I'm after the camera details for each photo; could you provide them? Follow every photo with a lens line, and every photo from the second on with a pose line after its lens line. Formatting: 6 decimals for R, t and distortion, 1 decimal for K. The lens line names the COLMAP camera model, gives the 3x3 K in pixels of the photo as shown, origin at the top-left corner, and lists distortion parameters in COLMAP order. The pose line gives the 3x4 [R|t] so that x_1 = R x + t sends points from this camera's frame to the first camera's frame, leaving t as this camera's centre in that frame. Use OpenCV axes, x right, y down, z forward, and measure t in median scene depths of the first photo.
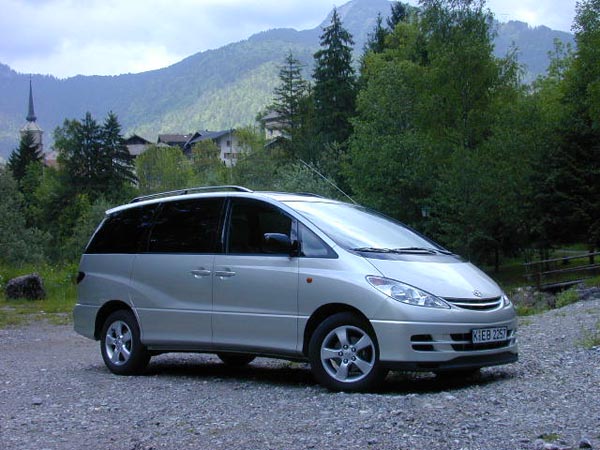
lens RADIAL K [[867.4, 0, 300.0], [0, 867.4, 225.1], [0, 0, 1]] dist [-0.131712, 0.000000]
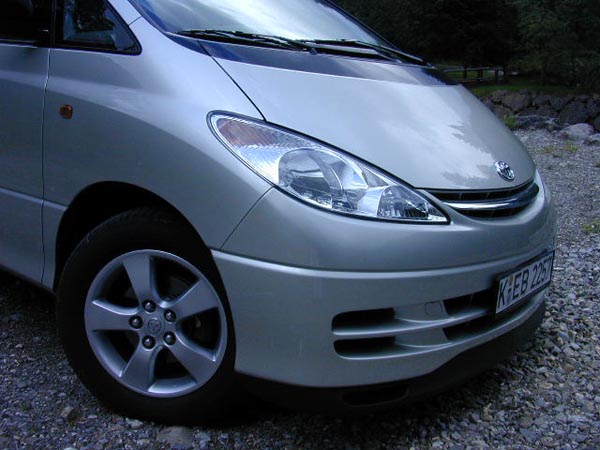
lens RADIAL K [[691.0, 0, 300.4], [0, 691.0, 225.0], [0, 0, 1]] dist [-0.077680, 0.000000]
pose [[0.991937, 0.039044, 0.120564, 0.079792], [-0.070459, 0.960674, 0.268589, 0.026154], [-0.105336, -0.274919, 0.955680, 0.725967]]
